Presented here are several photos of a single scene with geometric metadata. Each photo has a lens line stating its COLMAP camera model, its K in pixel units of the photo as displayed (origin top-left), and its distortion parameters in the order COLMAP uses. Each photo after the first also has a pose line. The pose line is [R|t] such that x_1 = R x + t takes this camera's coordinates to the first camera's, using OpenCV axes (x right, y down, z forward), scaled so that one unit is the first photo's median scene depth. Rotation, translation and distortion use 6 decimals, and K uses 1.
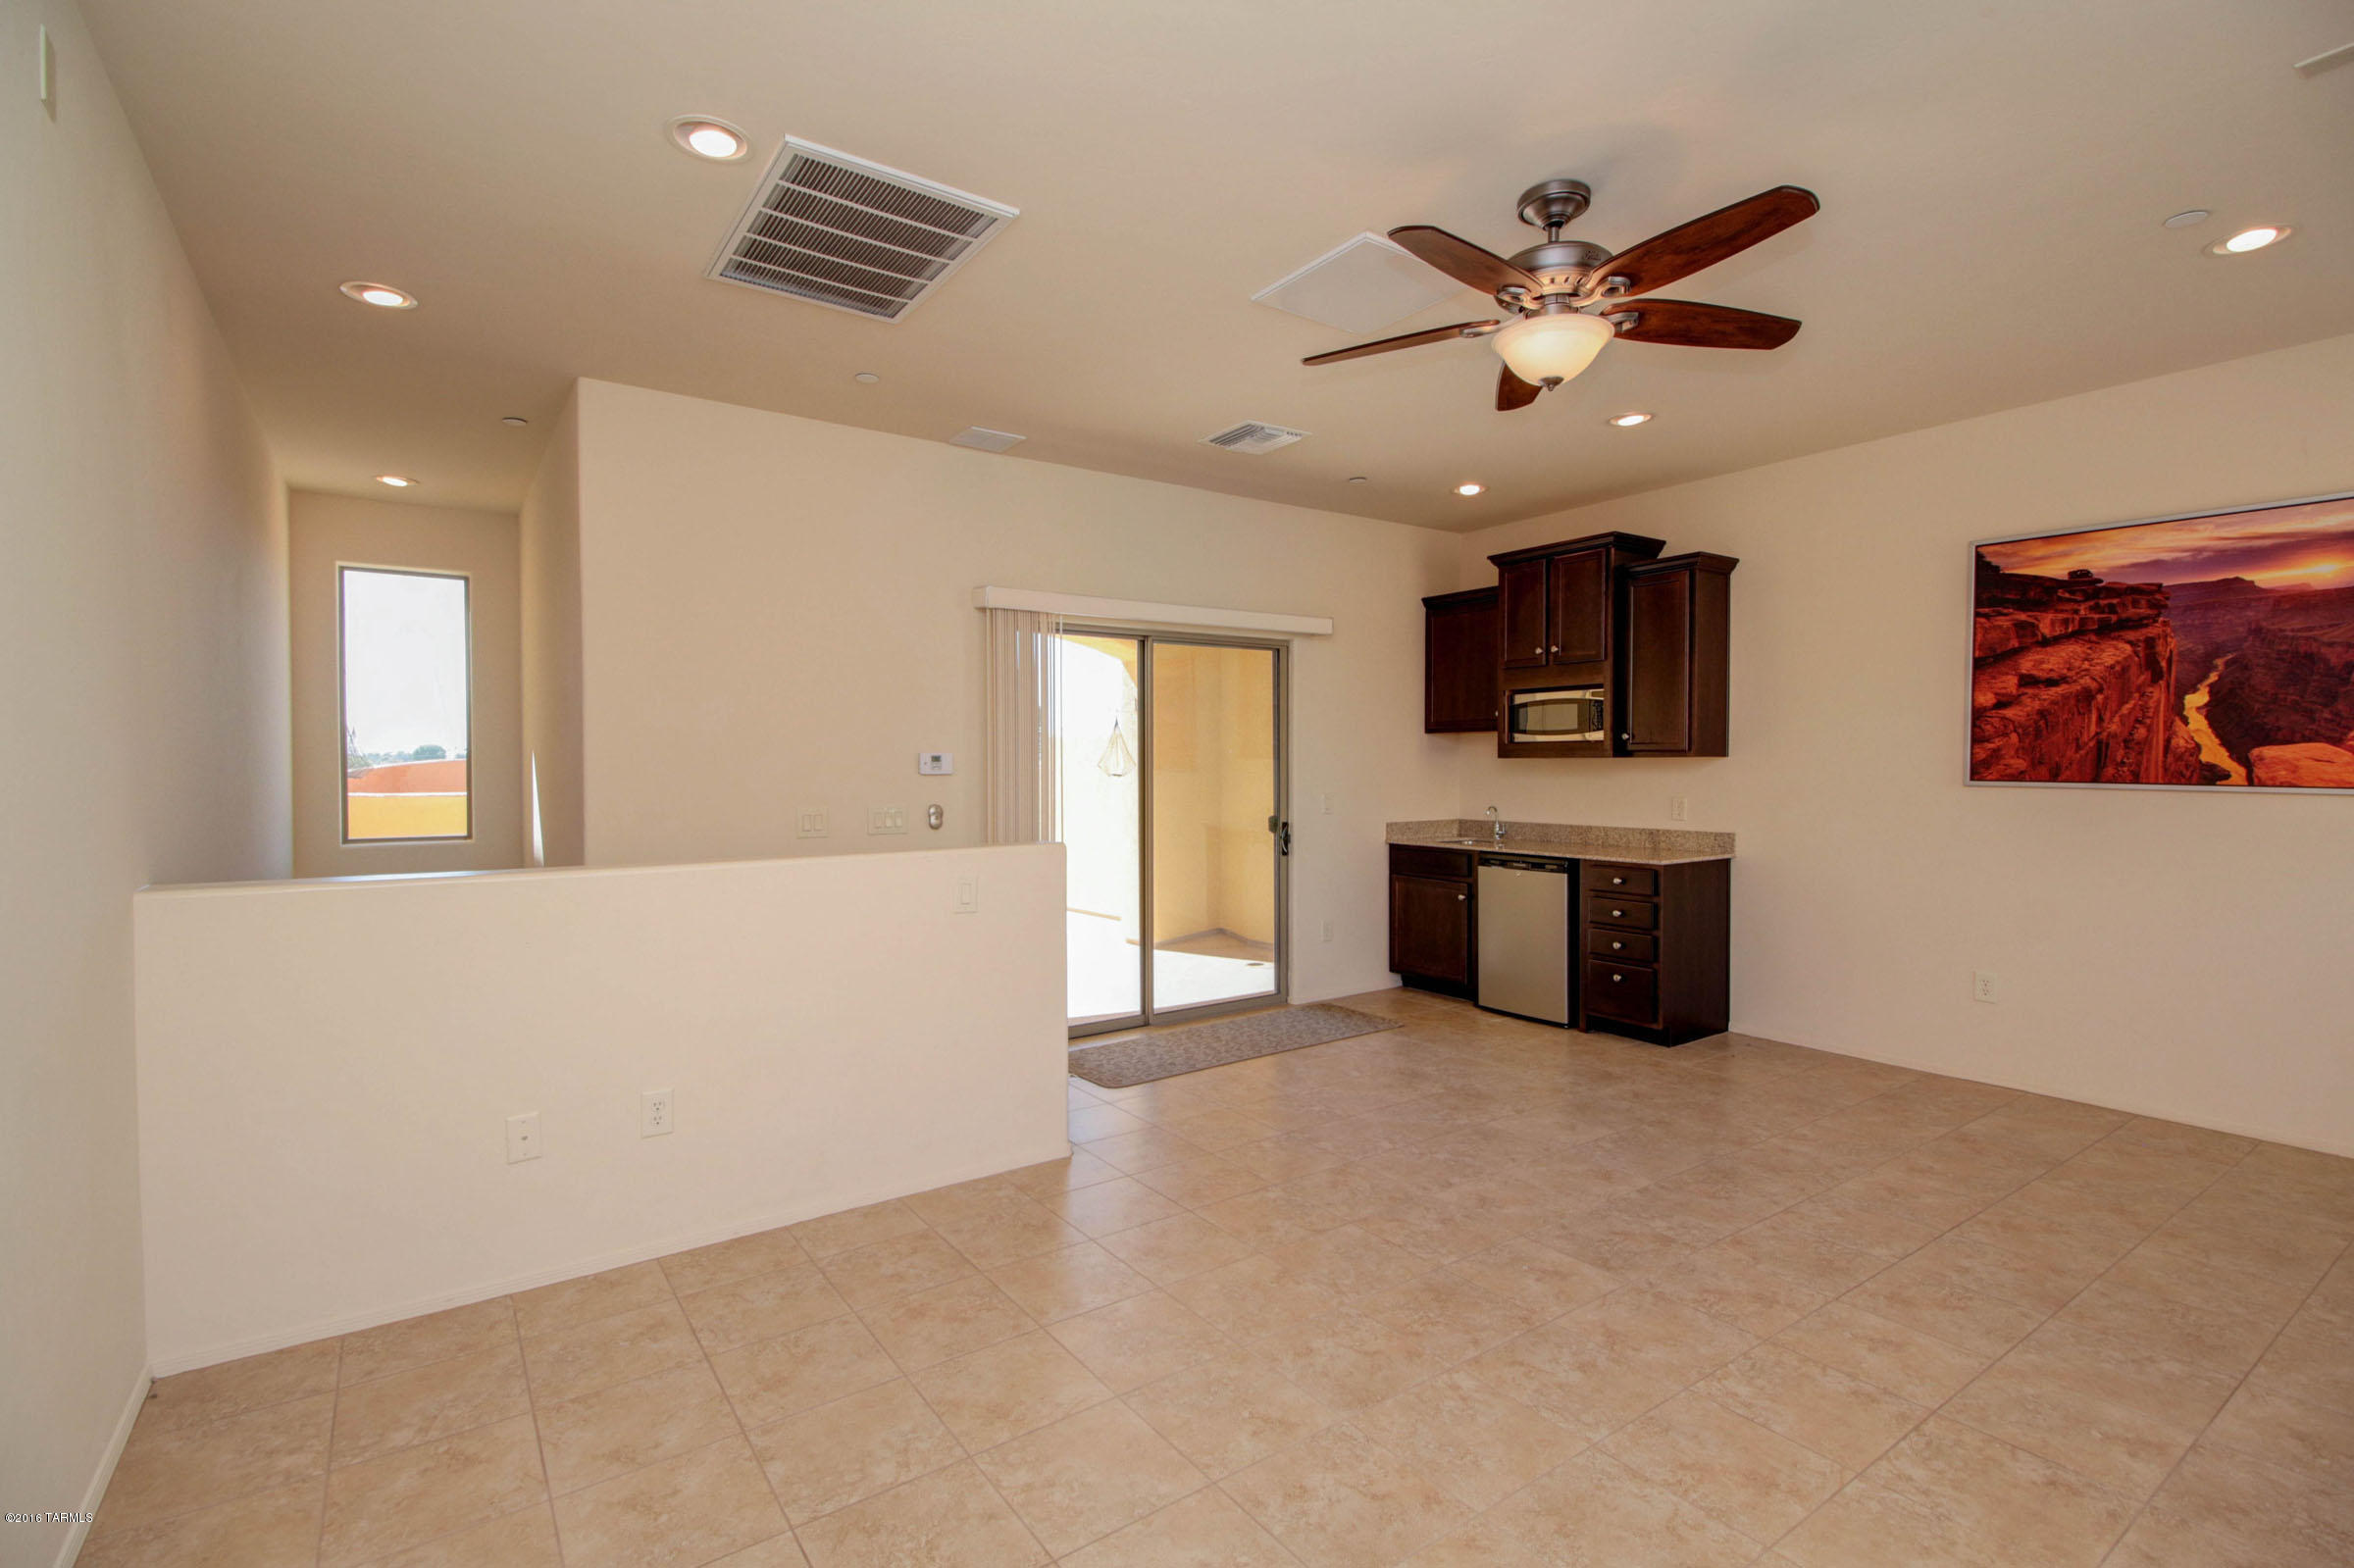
lens RADIAL K [[1076.1, 0, 1171.0], [0, 1076.1, 787.1], [0, 0, 1]] dist [0.028872, -0.014628]
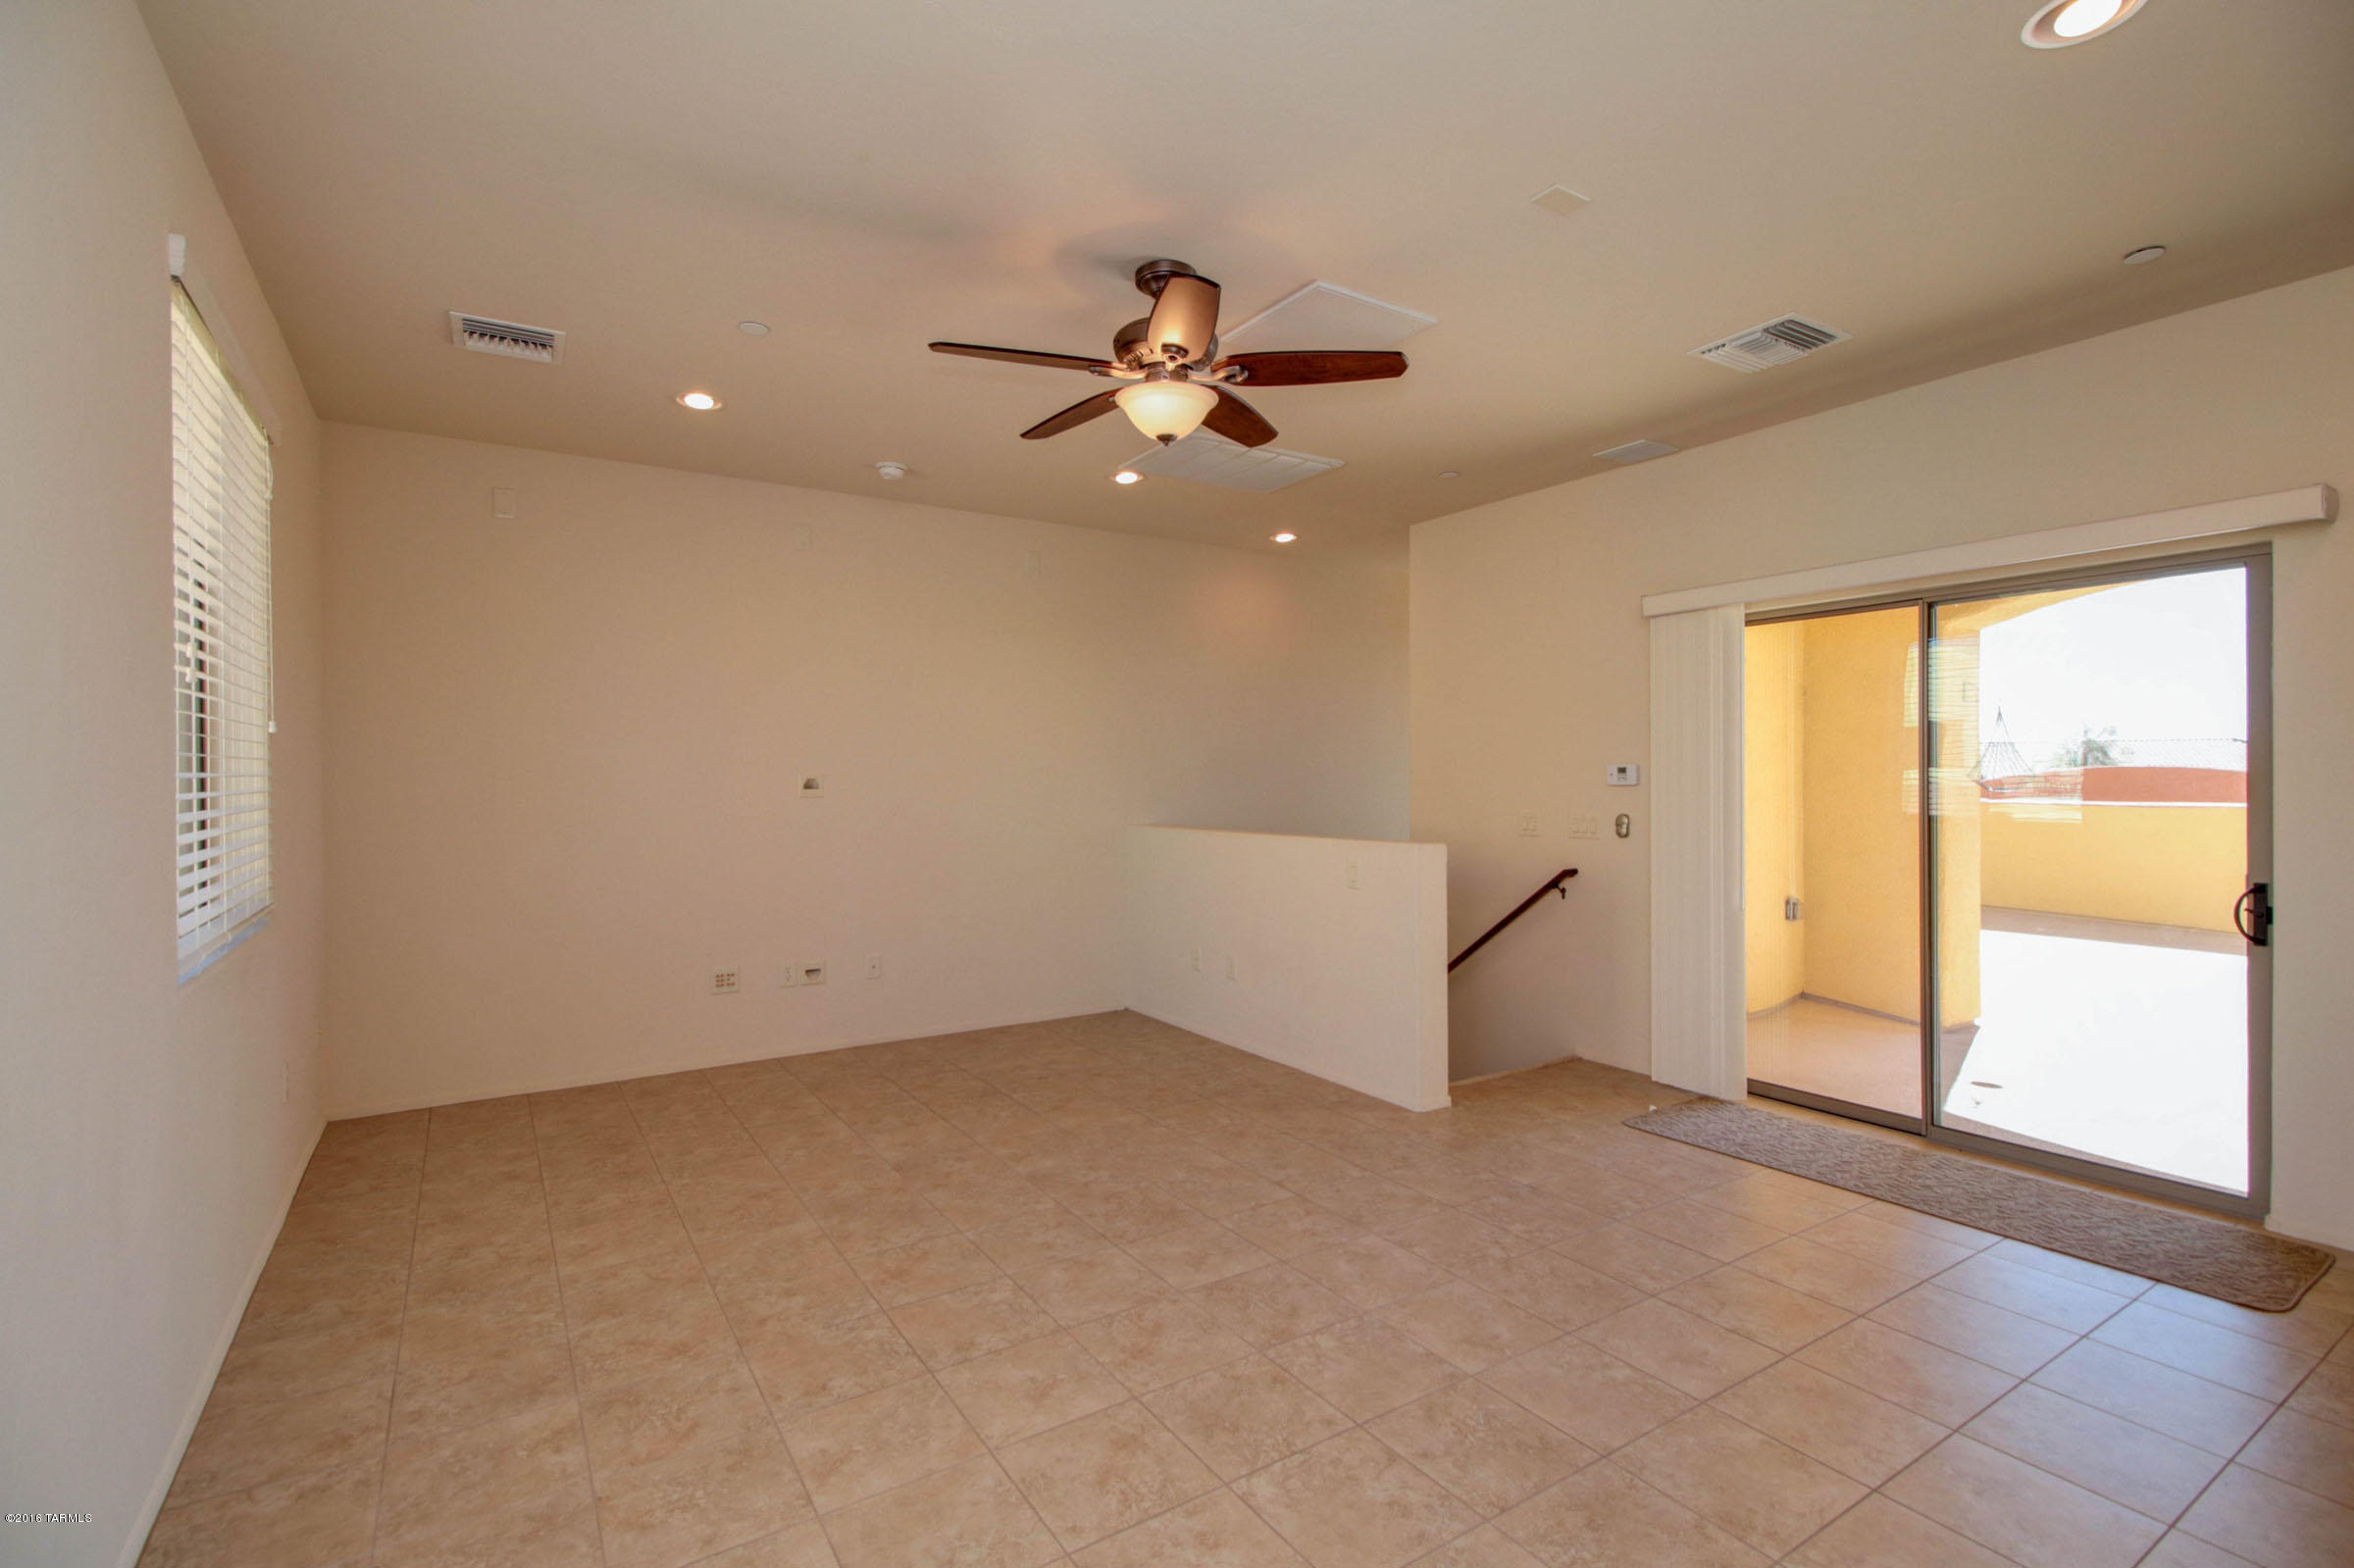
lens RADIAL K [[1076.1, 0, 1171.0], [0, 1076.1, 787.1], [0, 0, 1]] dist [0.028872, -0.014628]
pose [[-0.043858, 0.011045, -0.998977, 1.261769], [-0.016878, 0.999788, 0.011795, -0.022297], [0.998895, 0.017378, -0.043662, 0.910774]]
